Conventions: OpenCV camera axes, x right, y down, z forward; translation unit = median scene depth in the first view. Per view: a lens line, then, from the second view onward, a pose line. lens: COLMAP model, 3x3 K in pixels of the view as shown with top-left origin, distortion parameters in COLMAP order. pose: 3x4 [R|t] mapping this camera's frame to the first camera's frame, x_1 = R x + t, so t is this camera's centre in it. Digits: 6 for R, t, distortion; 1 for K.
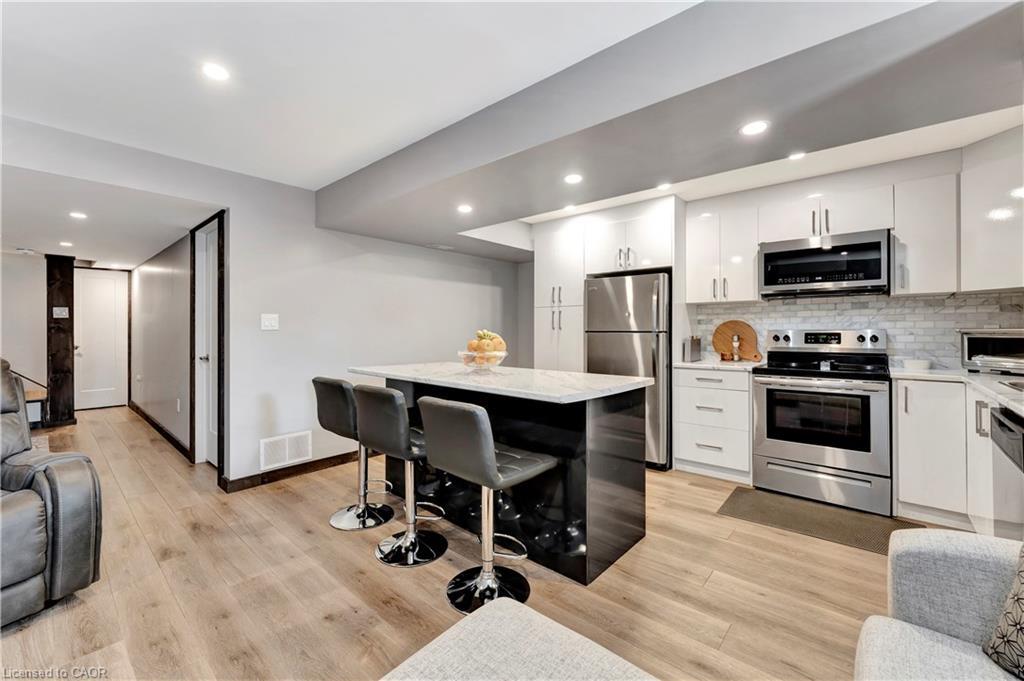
lens RADIAL K [[422.4, 0, 509.1], [0, 422.4, 332.1], [0, 0, 1]] dist [0.001420, -0.000723]
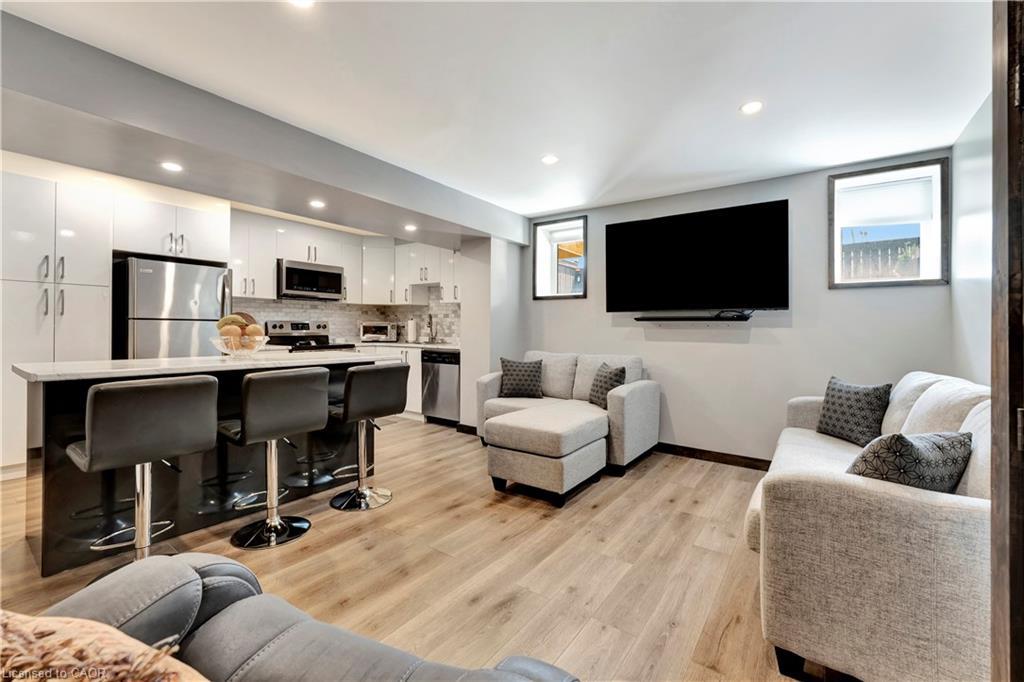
lens RADIAL K [[422.4, 0, 516.3], [0, 422.4, 334.7], [0, 0, 1]] dist [0.001420, -0.000723]
pose [[-0.111677, -0.016071, 0.993615, -0.887418], [-0.006353, 0.999860, 0.015458, 0.015318], [-0.993724, -0.004586, -0.111764, 0.373038]]
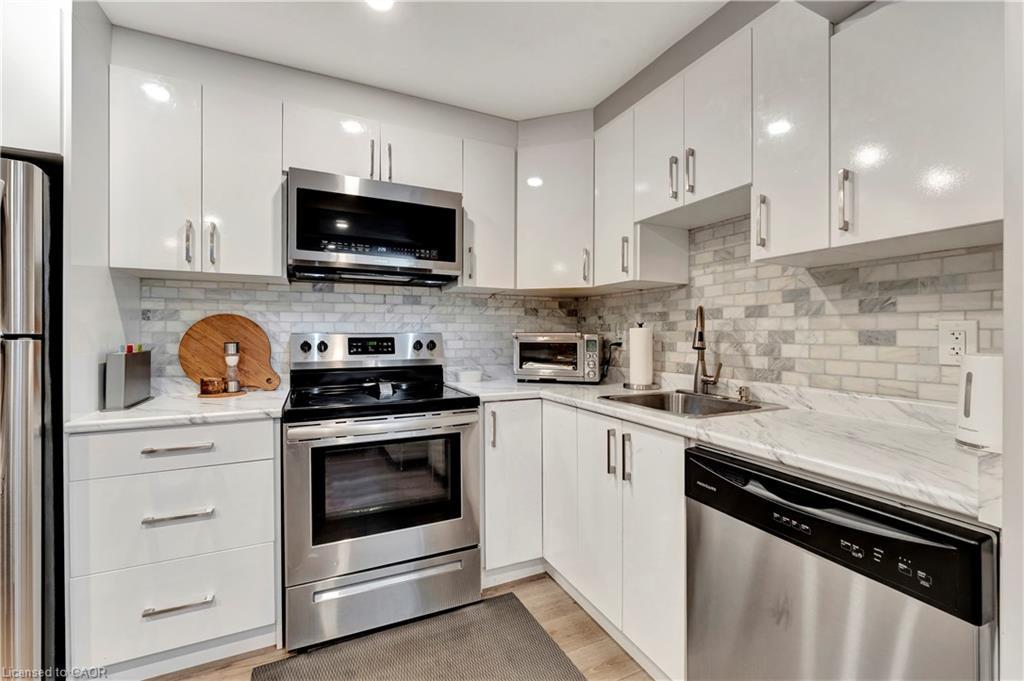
lens RADIAL K [[422.4, 0, 507.5], [0, 422.4, 336.3], [0, 0, 1]] dist [0.001420, -0.000723]
pose [[0.403941, -0.002455, 0.914782, 0.220103], [-0.001884, 0.999992, 0.003516, -0.002983], [-0.914783, -0.003144, 0.403933, 0.531418]]
